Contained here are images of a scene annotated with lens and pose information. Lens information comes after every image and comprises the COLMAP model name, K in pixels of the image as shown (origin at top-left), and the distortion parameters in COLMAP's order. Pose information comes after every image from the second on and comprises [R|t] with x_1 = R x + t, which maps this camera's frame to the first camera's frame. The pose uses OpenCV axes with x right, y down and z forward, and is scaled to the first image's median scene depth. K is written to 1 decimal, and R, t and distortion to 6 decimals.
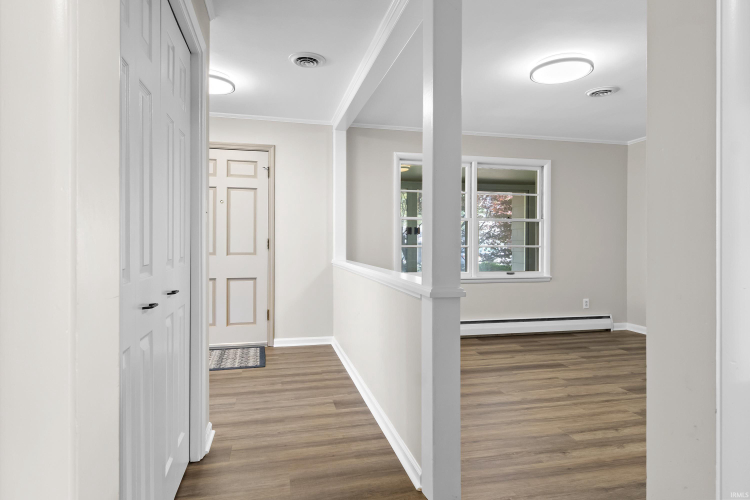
lens RADIAL K [[435.0, 0, 374.5], [0, 435.0, 244.1], [0, 0, 1]] dist [0.002716, 0.000939]
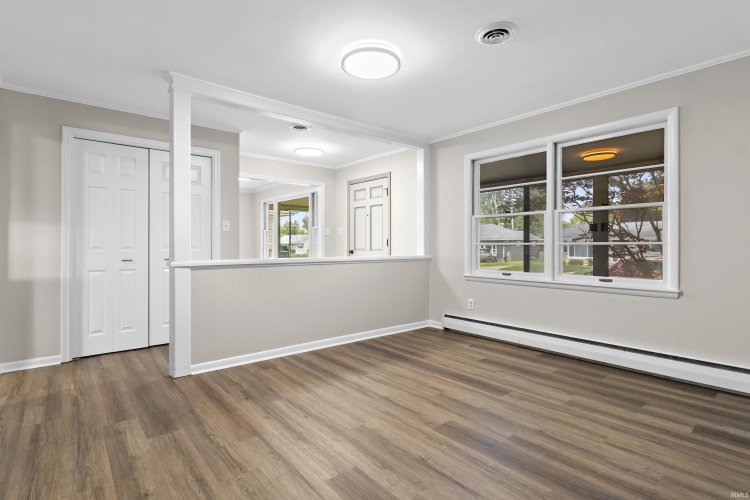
lens RADIAL K [[373.4, 0, 378.6], [0, 373.4, 246.3], [0, 0, 1]] dist [-0.001678, -0.000623]
pose [[0.449247, -0.002999, -0.893403, 0.847043], [-0.002207, 0.999988, -0.004466, 0.016401], [0.893405, 0.003978, 0.449235, 0.450193]]
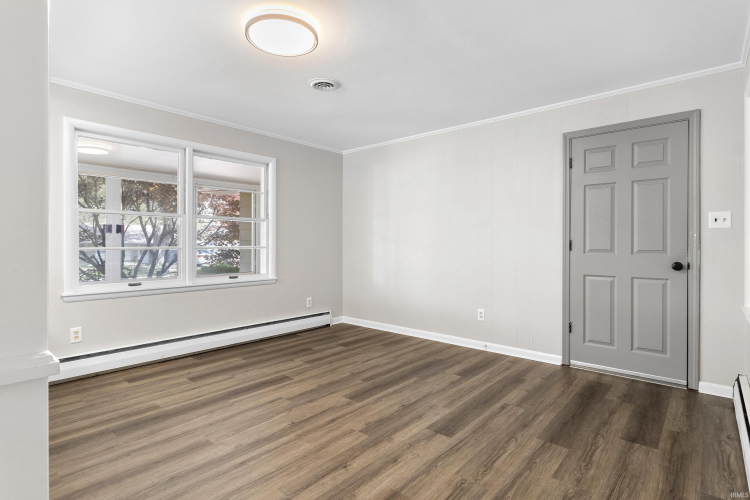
lens RADIAL K [[381.9, 0, 370.9], [0, 381.9, 244.8], [0, 0, 1]] dist [-0.000186, 0.000217]
pose [[0.815338, -0.003782, 0.578973, 0.102884], [0.003838, 0.999992, 0.001128, -0.000291], [-0.578973, 0.001302, 0.815346, 0.222536]]
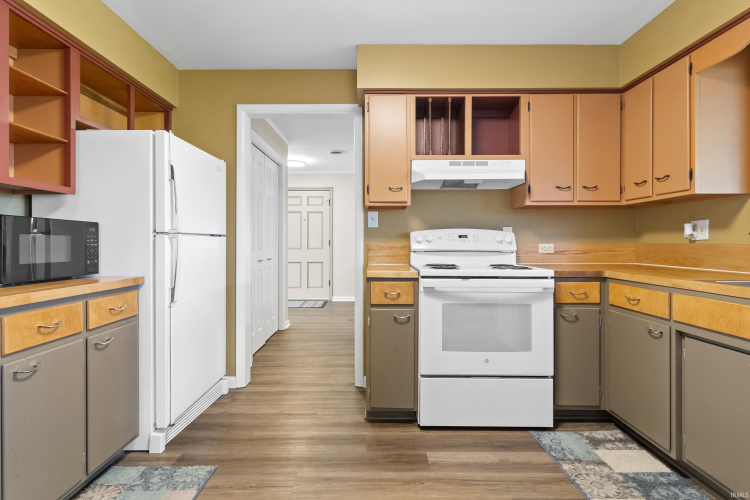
lens RADIAL K [[381.9, 0, 370.9], [0, 381.9, 244.8], [0, 0, 1]] dist [-0.000186, 0.000217]
pose [[0.971331, -0.003411, -0.237708, 0.301285], [0.002834, 0.999992, -0.002768, 0.012780], [0.237716, 0.002015, 0.971333, -0.489928]]
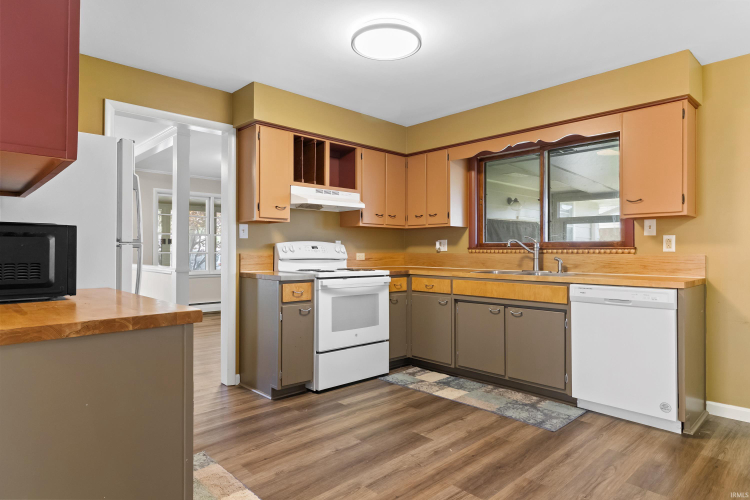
lens RADIAL K [[441.7, 0, 375.0], [0, 441.7, 250.0], [0, 0, 1]] dist [-0.000853, 0.000031]
pose [[0.862999, 0.000546, 0.505205, -0.064081], [0.003689, 0.999966, -0.007382, 0.010288], [-0.505192, 0.008235, 0.862968, -0.705165]]
